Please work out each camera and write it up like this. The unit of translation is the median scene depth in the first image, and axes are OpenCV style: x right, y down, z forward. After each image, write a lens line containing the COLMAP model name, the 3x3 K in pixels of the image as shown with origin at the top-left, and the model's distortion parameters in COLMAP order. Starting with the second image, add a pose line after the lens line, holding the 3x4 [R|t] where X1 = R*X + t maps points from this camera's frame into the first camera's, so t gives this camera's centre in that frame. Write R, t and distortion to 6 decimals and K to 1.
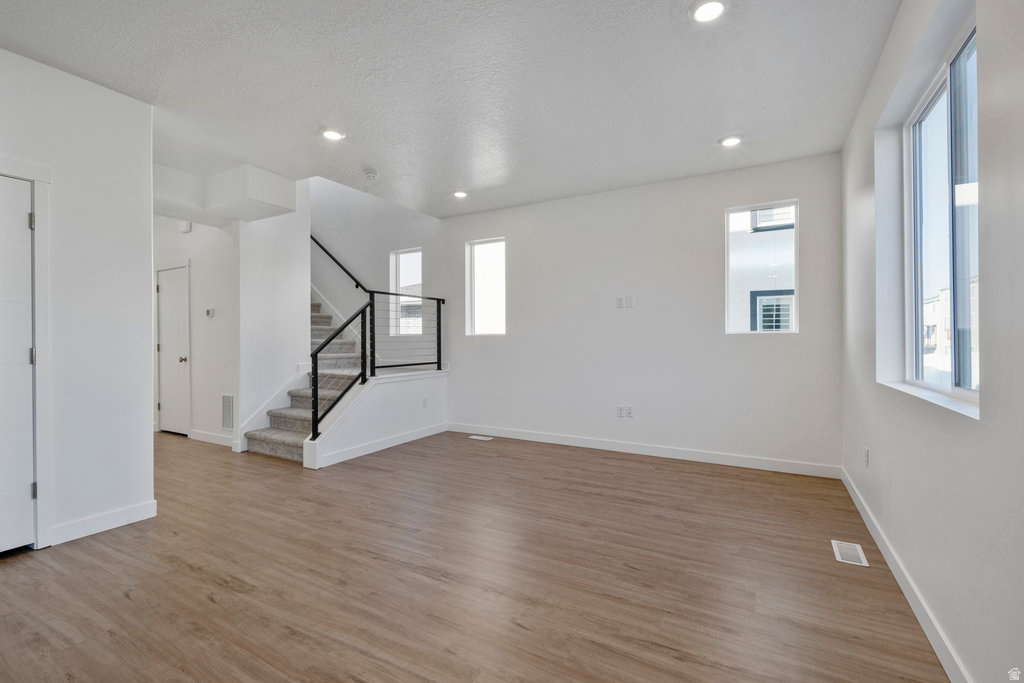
lens RADIAL K [[449.3, 0, 508.1], [0, 449.3, 335.7], [0, 0, 1]] dist [0.002553, -0.000310]
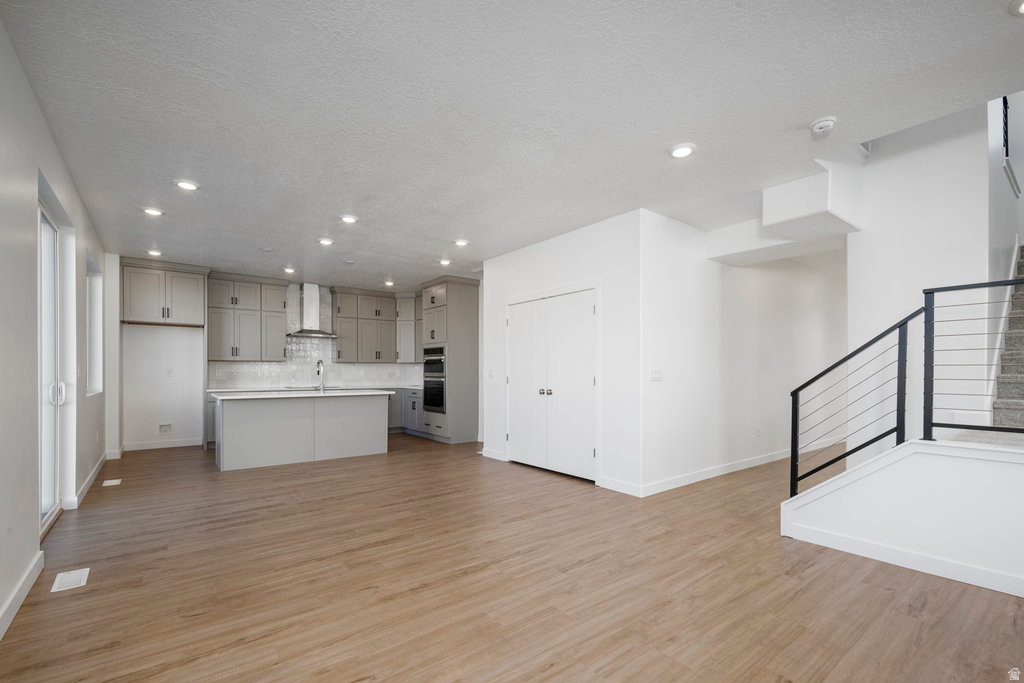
lens RADIAL K [[449.3, 0, 518.6], [0, 449.3, 372.0], [0, 0, 1]] dist [0.002553, -0.000310]
pose [[-0.373750, -0.000112, -0.927529, 0.537417], [0.003126, 0.999994, -0.001381, 0.005772], [0.927524, -0.003415, -0.373748, 0.942308]]
